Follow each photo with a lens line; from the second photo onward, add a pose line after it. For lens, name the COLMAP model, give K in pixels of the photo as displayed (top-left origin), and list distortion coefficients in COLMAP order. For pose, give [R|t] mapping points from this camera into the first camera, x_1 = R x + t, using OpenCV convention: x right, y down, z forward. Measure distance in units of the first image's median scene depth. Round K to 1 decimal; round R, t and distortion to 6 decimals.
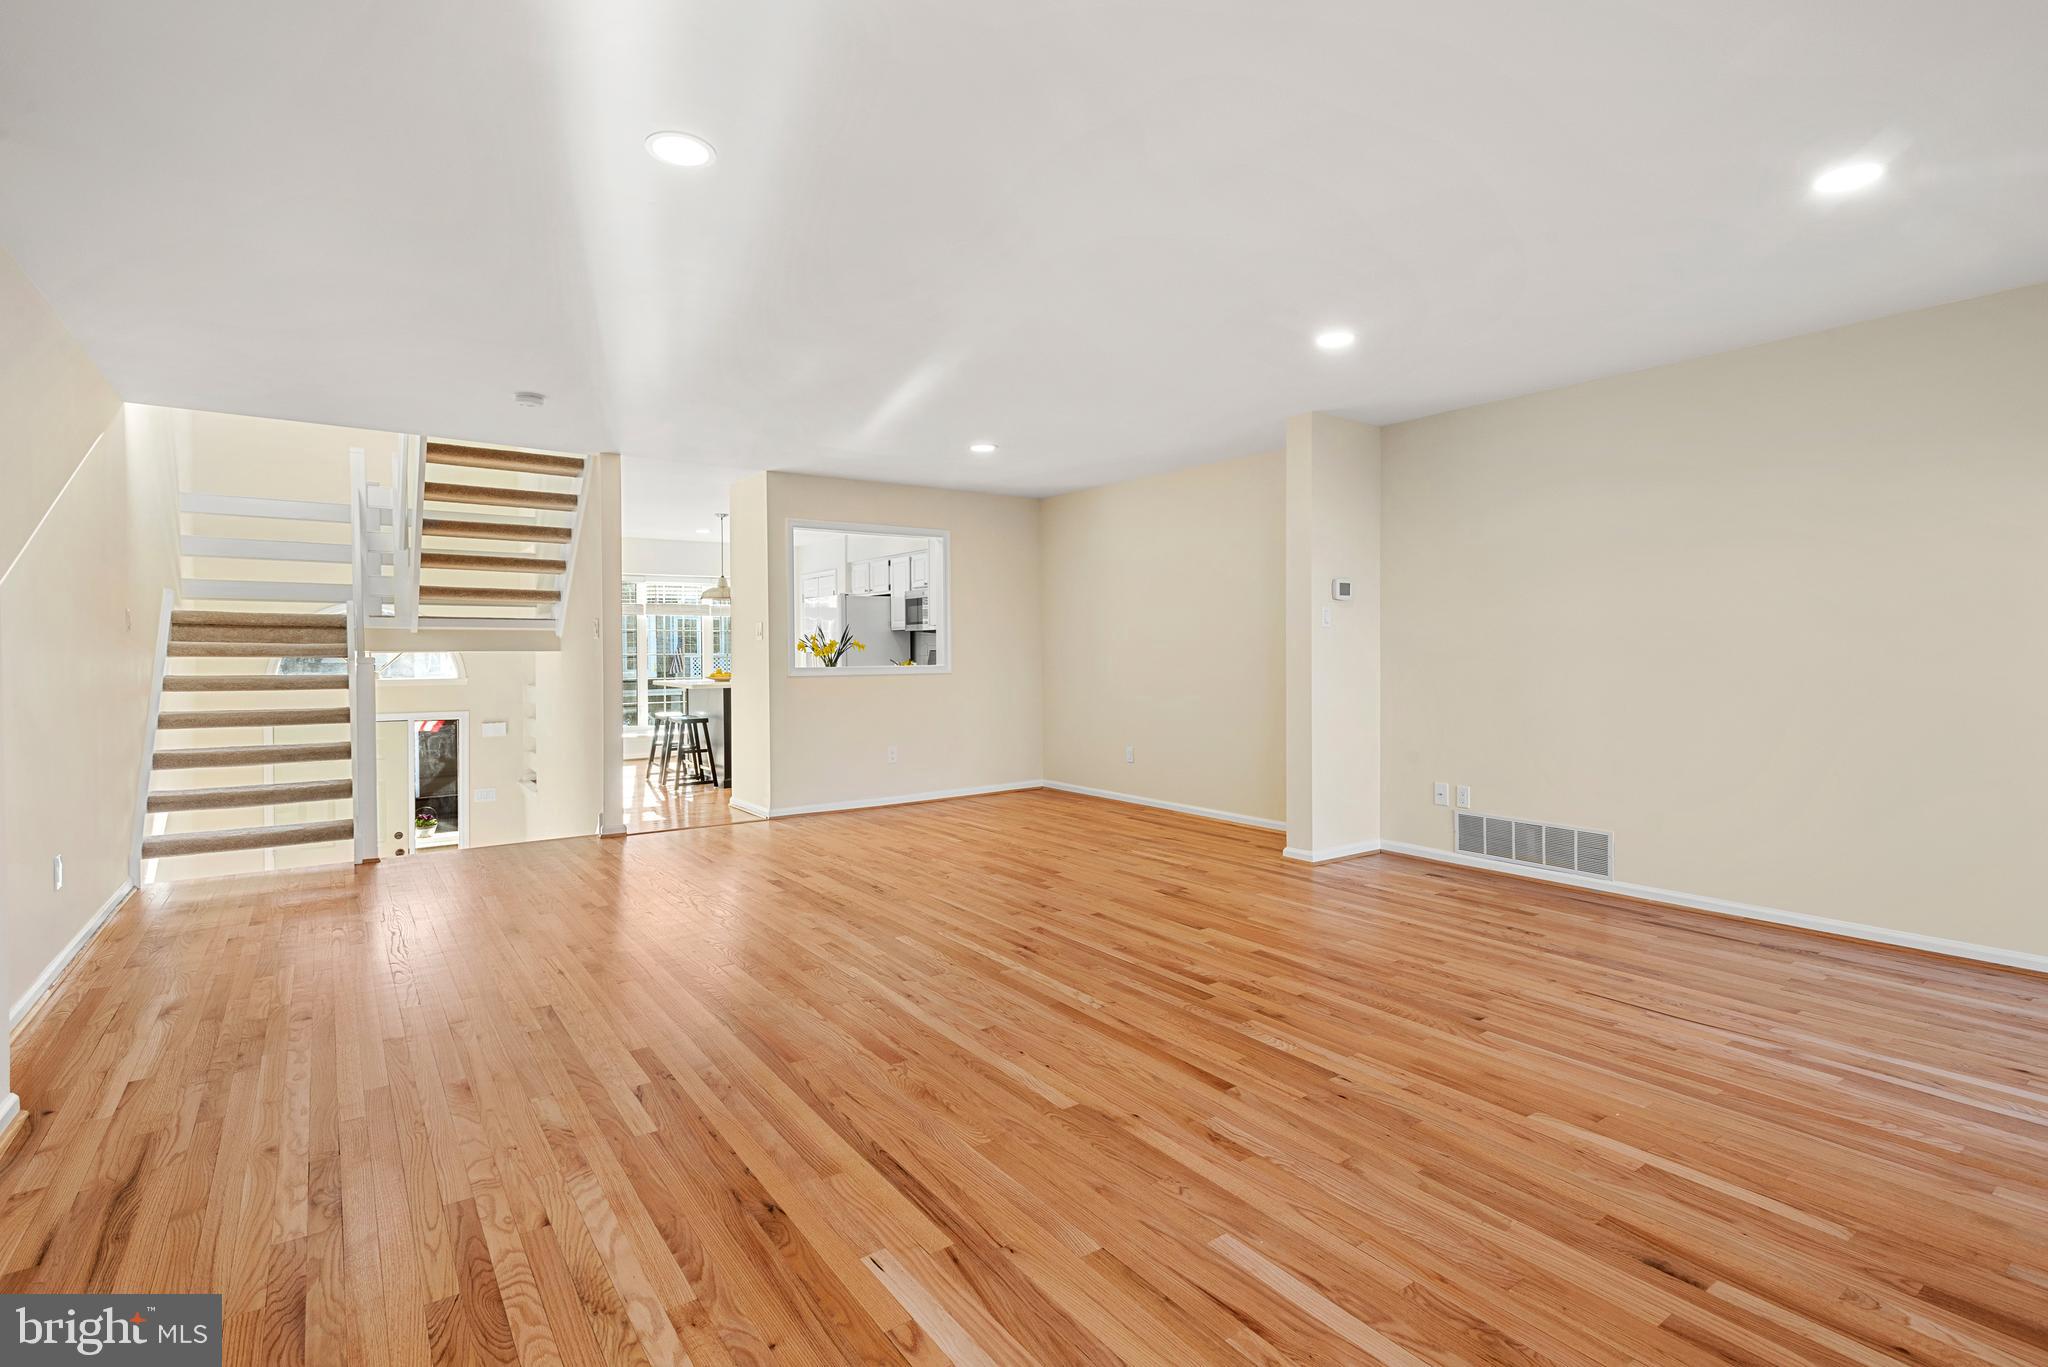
lens RADIAL K [[959.3, 0, 1024.0], [0, 959.3, 683.5], [0, 0, 1]] dist [0.018375, -0.000327]
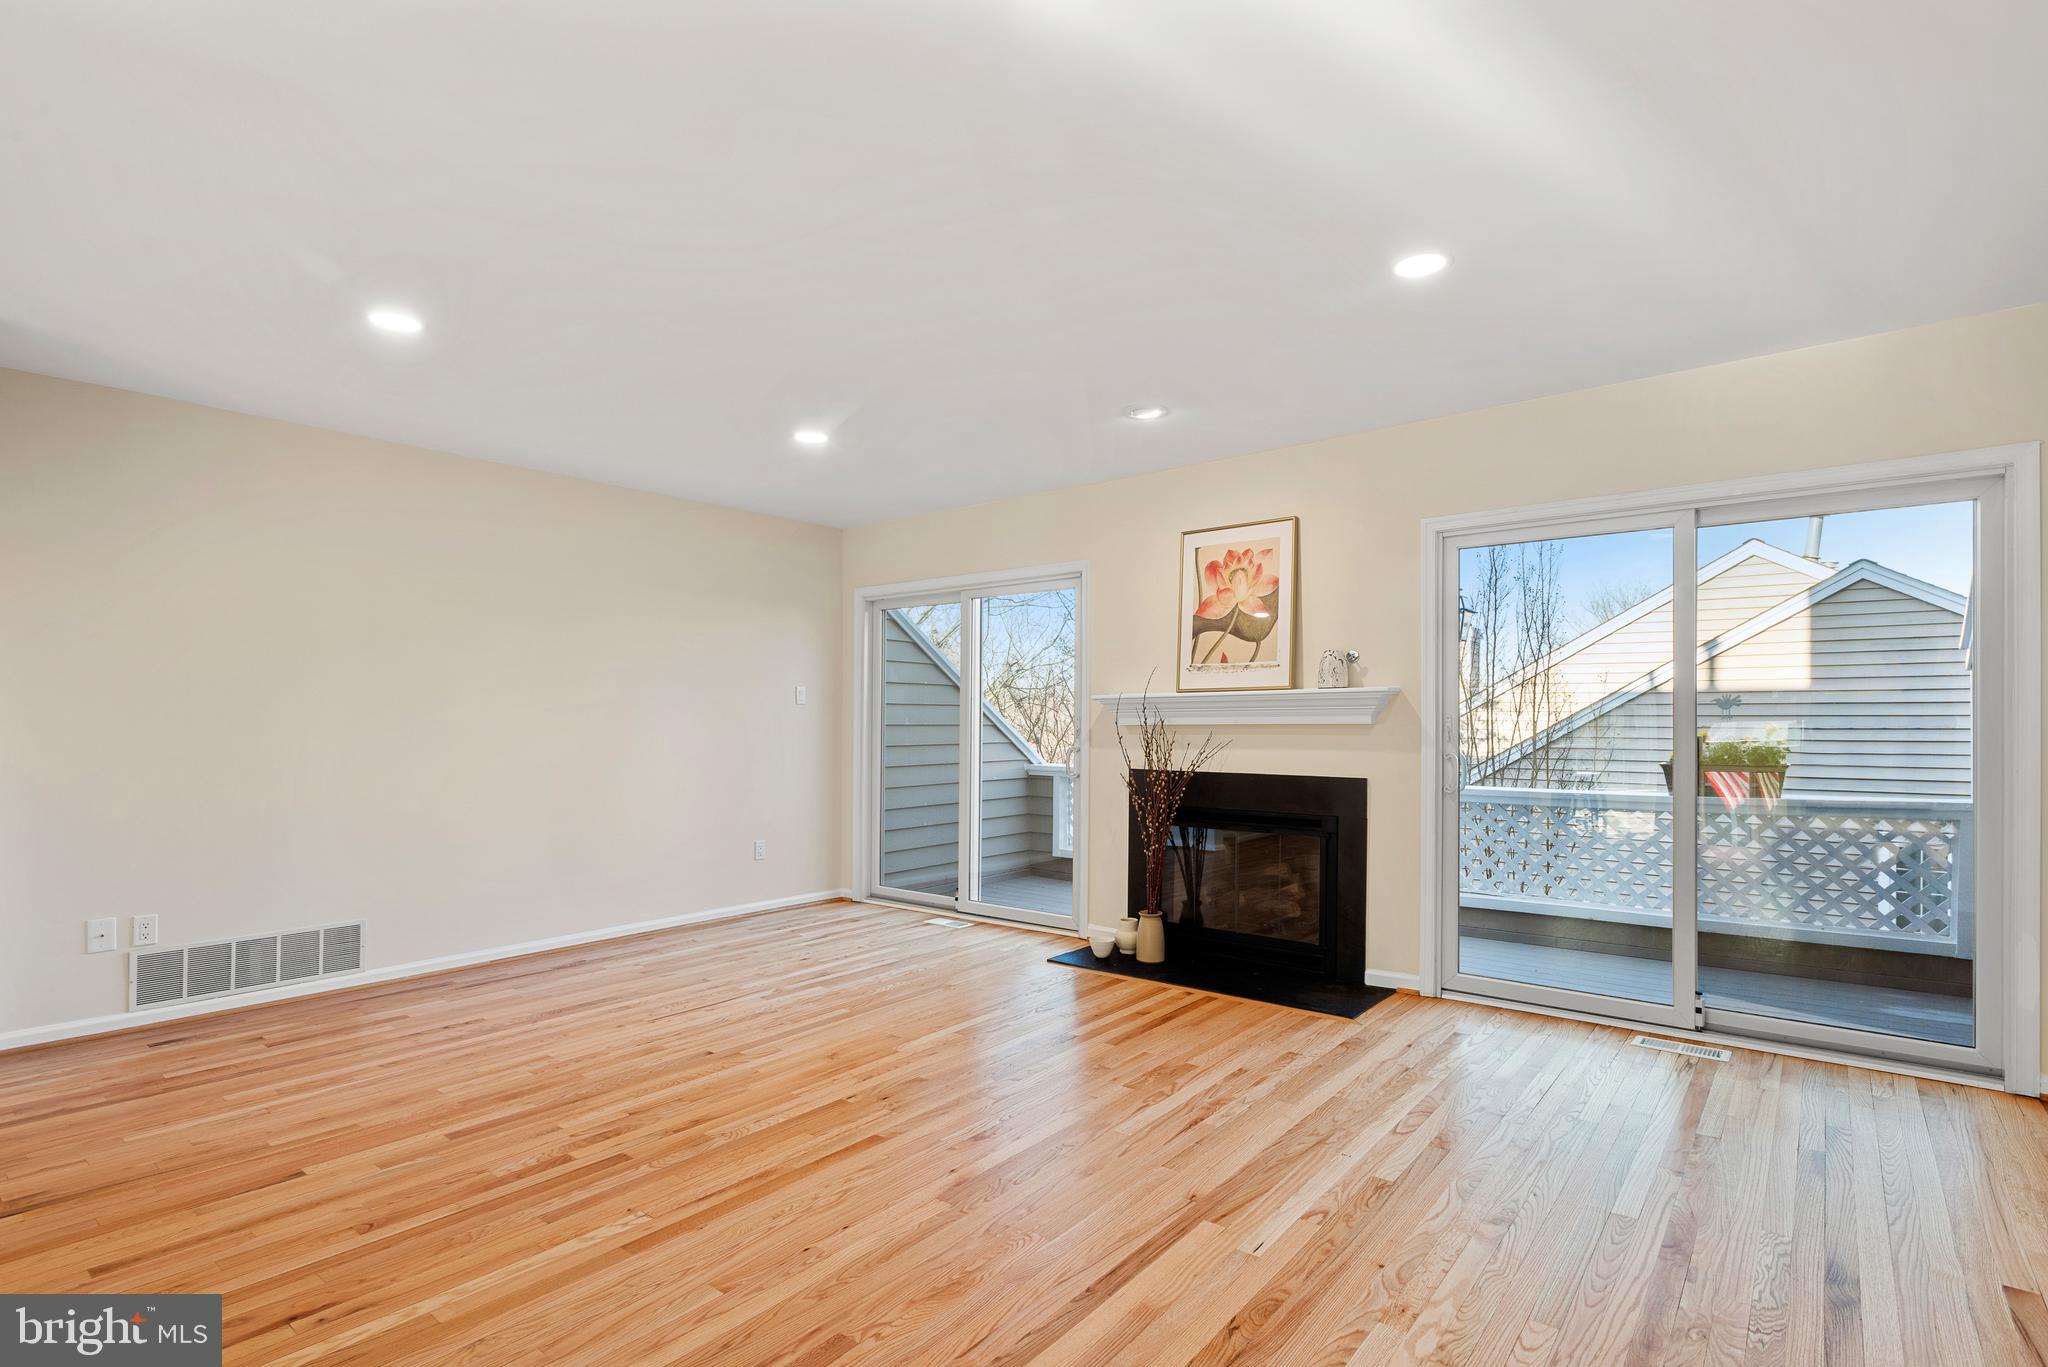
lens RADIAL K [[1004.2, 0, 1032.6], [0, 1004.2, 728.9], [0, 0, 1]] dist [0.003153, -0.000096]
pose [[-0.268717, -0.003947, 0.963211, -0.742368], [0.037884, 0.999175, 0.014663, -0.029743], [-0.962474, 0.040431, -0.268345, 0.933454]]
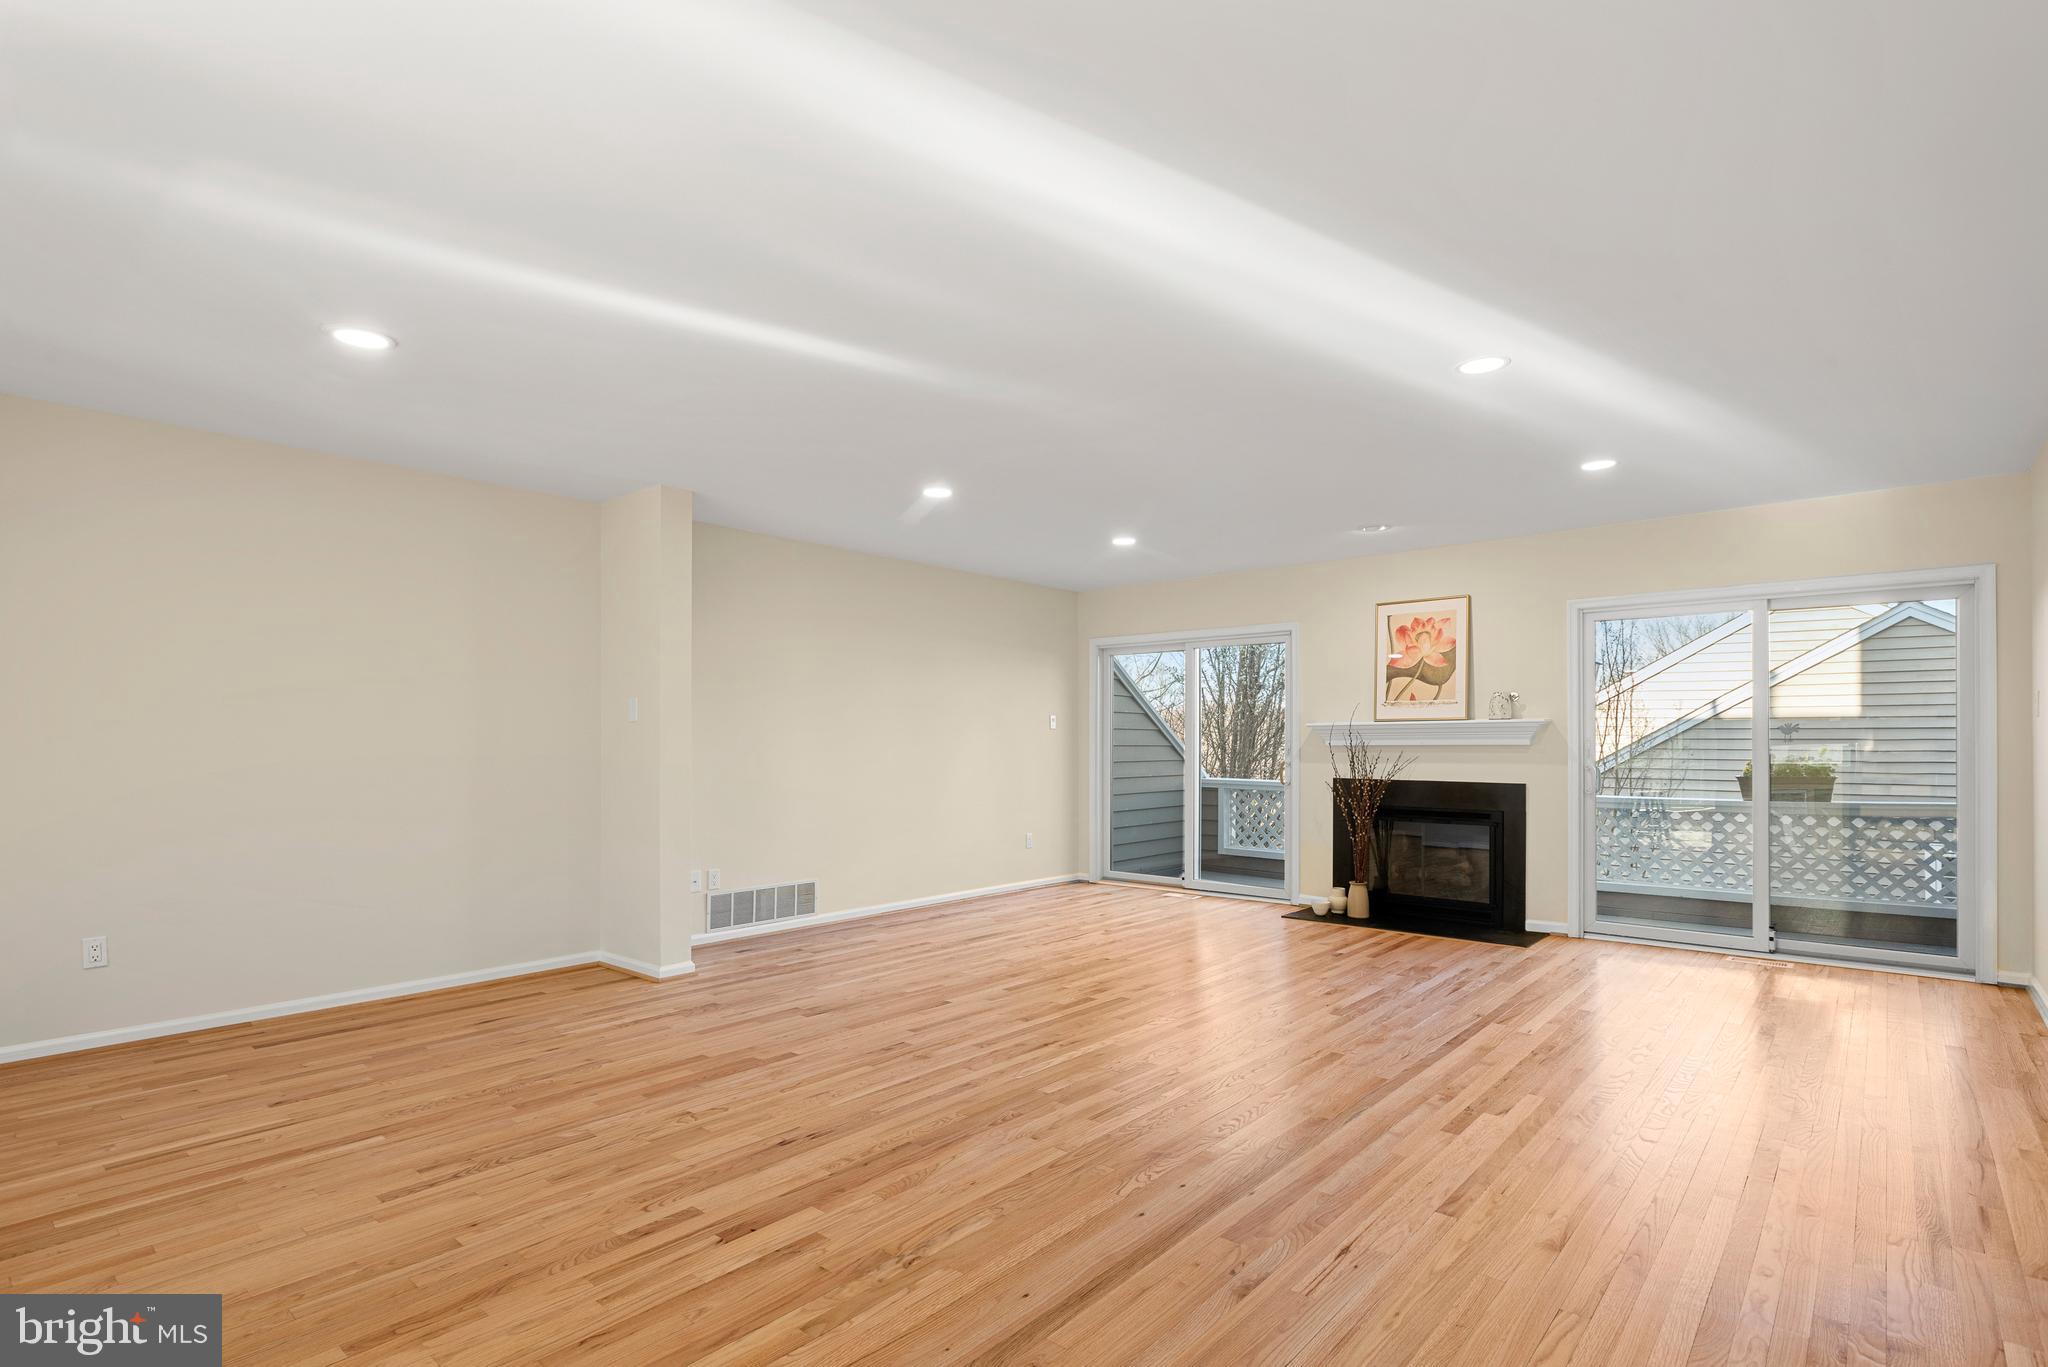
lens RADIAL K [[1010.5, 0, 1022.3], [0, 1010.5, 743.4], [0, 0, 1]] dist [-0.002152, -0.000130]
pose [[-0.229692, 0.003382, 0.973258, -1.228017], [0.036588, 0.999317, 0.005163, -0.047978], [-0.972575, 0.036796, -0.229659, 1.536744]]
